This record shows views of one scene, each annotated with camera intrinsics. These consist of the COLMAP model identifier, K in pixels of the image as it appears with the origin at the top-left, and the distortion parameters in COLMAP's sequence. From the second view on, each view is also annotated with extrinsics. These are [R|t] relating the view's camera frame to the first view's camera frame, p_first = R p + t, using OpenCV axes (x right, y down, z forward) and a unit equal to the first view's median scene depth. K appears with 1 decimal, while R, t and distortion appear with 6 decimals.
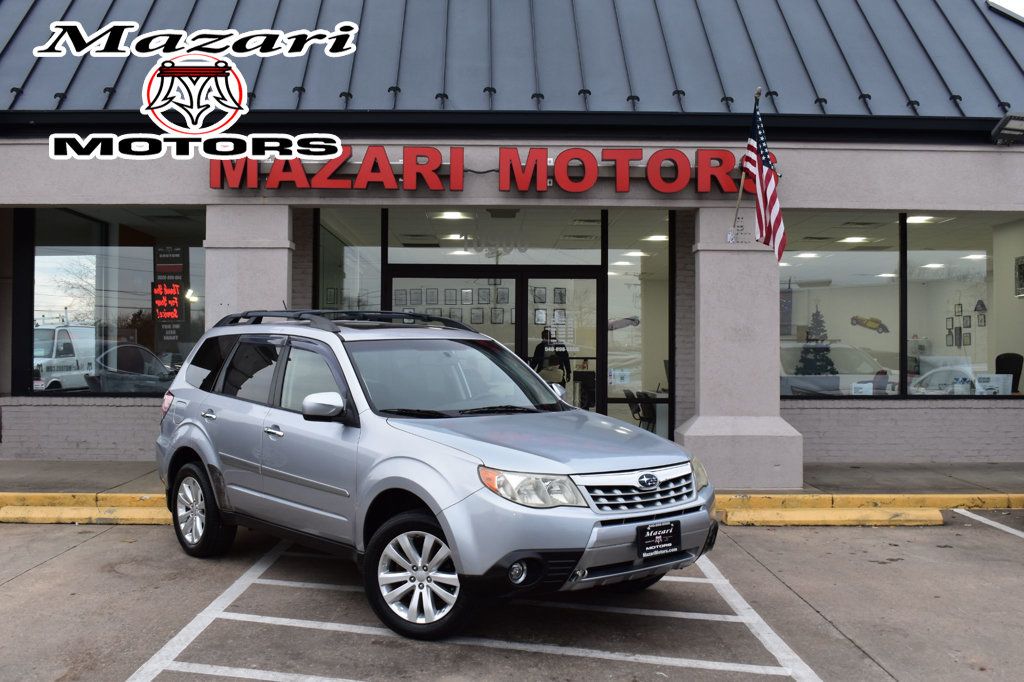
lens RADIAL K [[1115.7, 0, 512.0], [0, 1115.7, 341.0], [0, 0, 1]] dist [-0.061189, -0.012779]
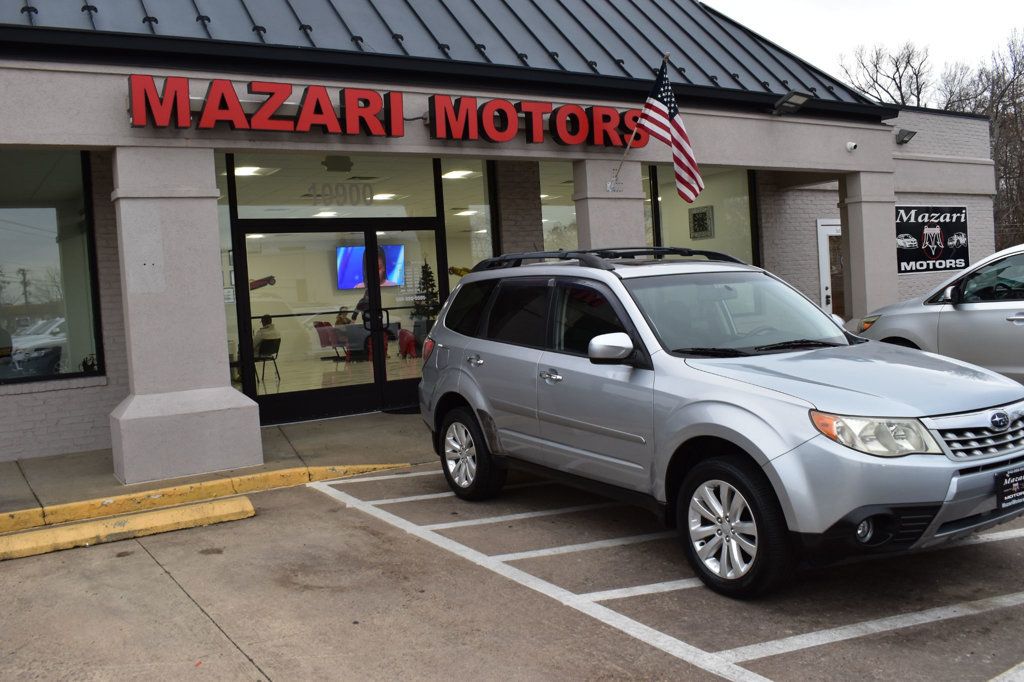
lens RADIAL K [[942.3, 0, 529.7], [0, 942.3, 336.4], [0, 0, 1]] dist [-0.086542, 0.007947]
pose [[0.837938, -0.081249, 0.539684, -0.404224], [0.059815, 0.996572, 0.057162, -0.001077], [-0.542478, -0.015617, 0.839925, 0.244202]]
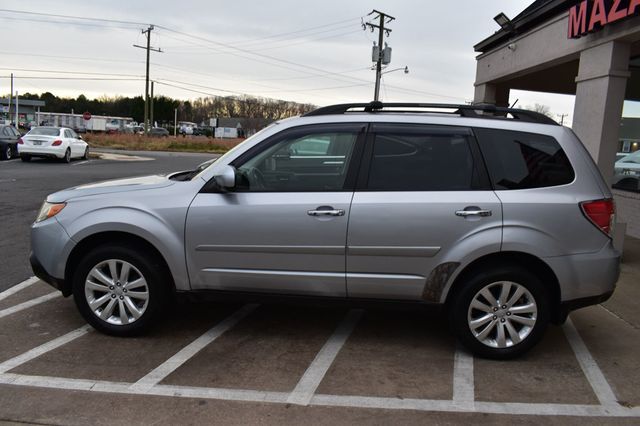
lens RADIAL K [[485.7, 0, 320.0], [0, 485.7, 213.0], [0, 0, 1]] dist [-0.093017, -0.003858]
pose [[-0.054228, 0.145642, -0.987850, 0.368561], [-0.043505, 0.988022, 0.148055, 0.009342], [0.997580, 0.051005, -0.047242, 0.704901]]
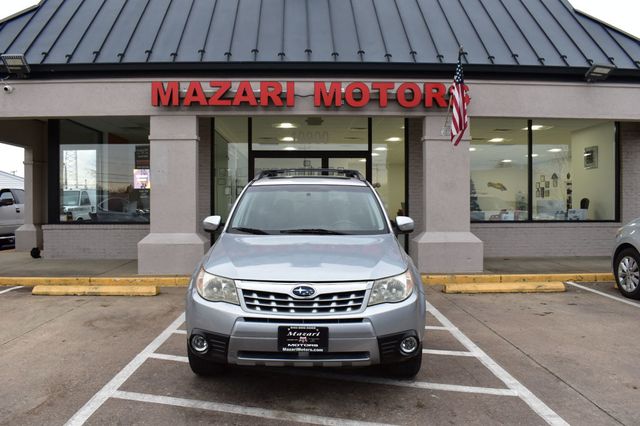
lens RADIAL K [[538.1, 0, 320.0], [0, 538.1, 213.0], [0, 0, 1]] dist [-0.092511, 0.004235]
pose [[0.999851, -0.006733, 0.015926, -0.017079], [0.006307, 0.999625, 0.026648, 0.012791], [-0.016099, -0.026543, 0.999518, 0.137532]]
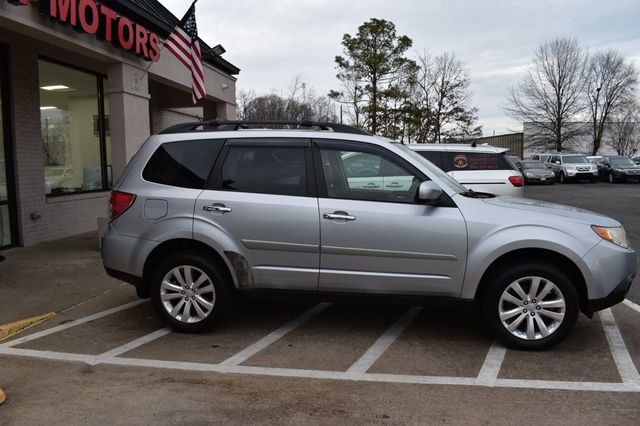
lens RADIAL K [[507.1, 0, 320.0], [0, 507.1, 213.0], [0, 0, 1]] dist [-0.092673, 0.003080]
pose [[0.137892, -0.100696, 0.985315, -0.462173], [0.011750, 0.994915, 0.100032, 0.013978], [-0.990378, -0.002216, 0.138374, 0.653620]]
